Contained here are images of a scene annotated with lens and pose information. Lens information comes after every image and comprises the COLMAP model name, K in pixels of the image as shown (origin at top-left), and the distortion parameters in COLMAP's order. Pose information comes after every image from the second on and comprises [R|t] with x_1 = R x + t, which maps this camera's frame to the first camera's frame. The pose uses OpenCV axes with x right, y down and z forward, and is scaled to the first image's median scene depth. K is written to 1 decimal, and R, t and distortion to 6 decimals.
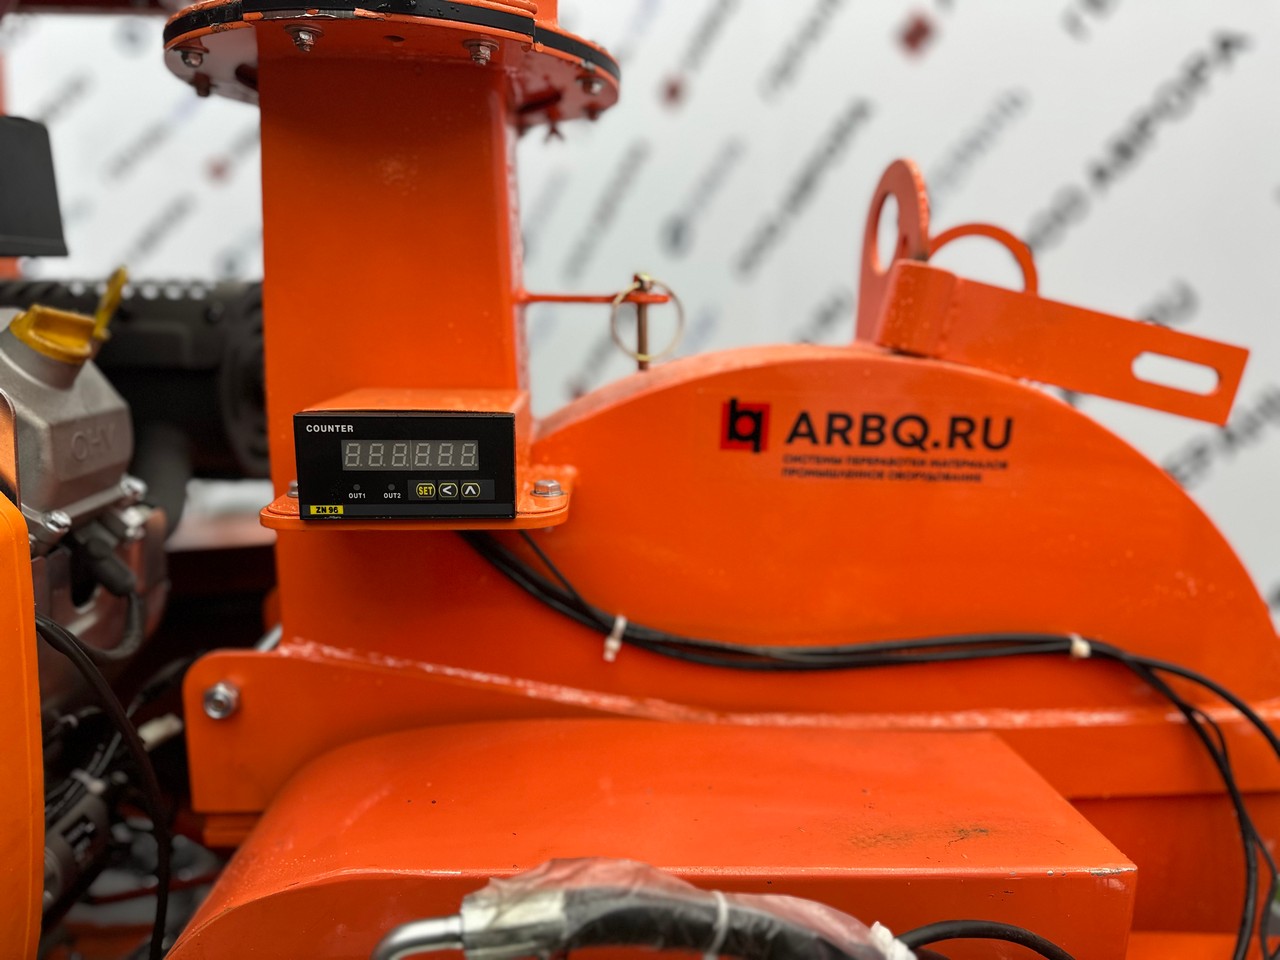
lens RADIAL K [[888.8, 0, 638.7], [0, 888.8, 479.0], [0, 0, 1]] dist [0.040033, -0.048139]
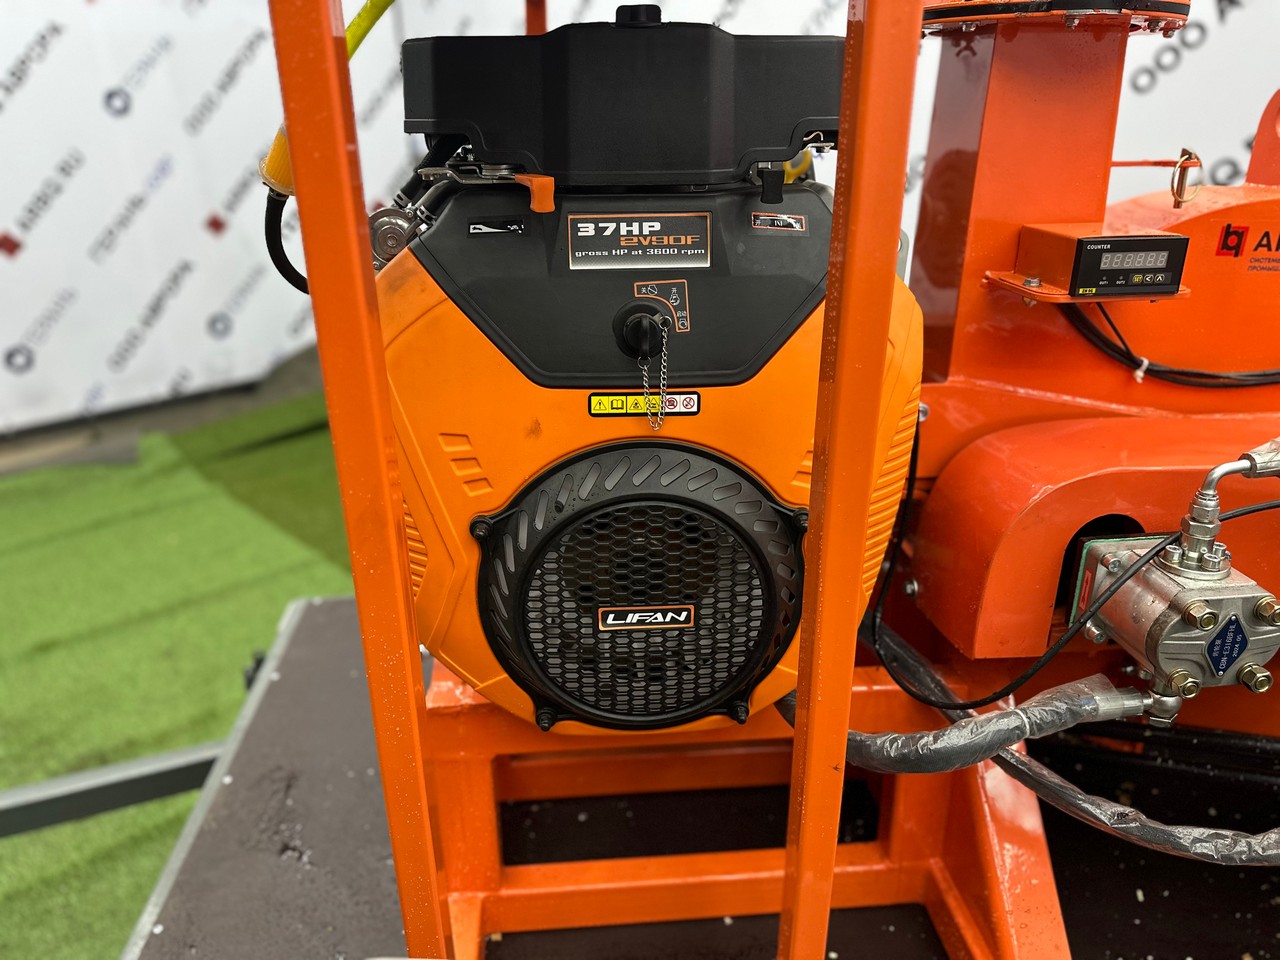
lens RADIAL K [[888.8, 0, 640.0], [0, 888.8, 478.4], [0, 0, 1]] dist [0.040033, -0.048139]
pose [[0.999124, -0.033659, 0.024851, -1.068009], [0.028416, 0.981869, 0.187416, 0.032854], [-0.030709, -0.186546, 0.981966, -0.725372]]
